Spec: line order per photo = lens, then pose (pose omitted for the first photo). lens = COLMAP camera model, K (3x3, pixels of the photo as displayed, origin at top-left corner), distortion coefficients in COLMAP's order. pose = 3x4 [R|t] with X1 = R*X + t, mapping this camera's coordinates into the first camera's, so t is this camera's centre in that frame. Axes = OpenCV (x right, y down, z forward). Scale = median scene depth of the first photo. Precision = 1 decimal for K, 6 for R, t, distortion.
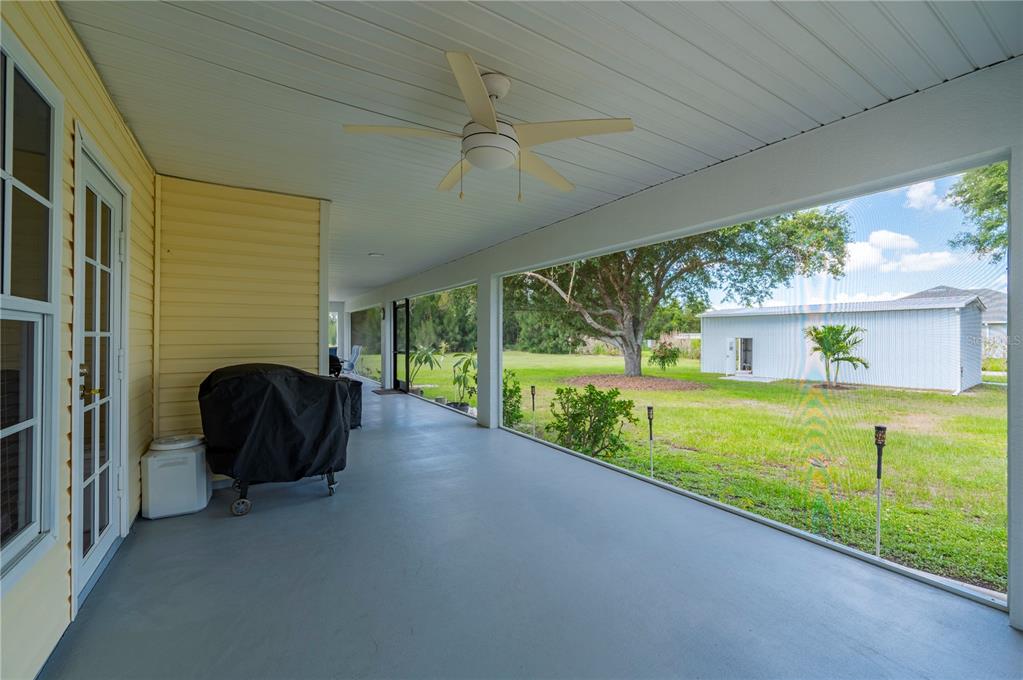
lens RADIAL K [[414.9, 0, 521.8], [0, 414.9, 338.1], [0, 0, 1]] dist [0.000438, -0.000054]
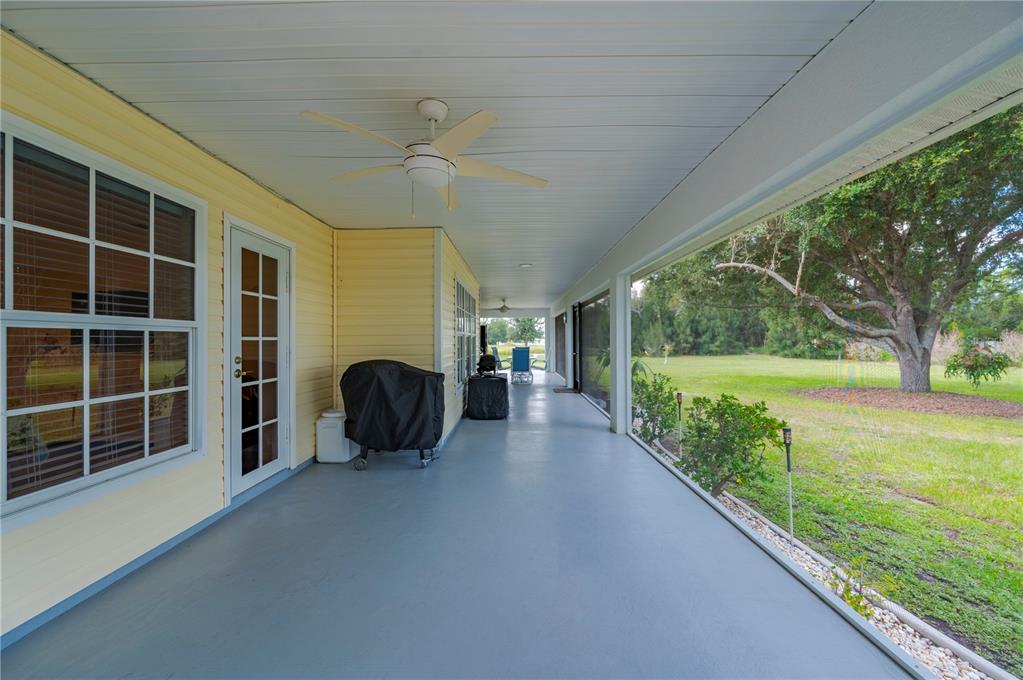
lens RADIAL K [[414.9, 0, 521.8], [0, 414.9, 338.1], [0, 0, 1]] dist [0.000438, -0.000054]
pose [[0.839380, -0.008005, -0.543486, 0.101268], [0.004827, 0.999962, -0.007273, 0.000805], [0.543523, 0.003481, 0.839387, 0.028060]]
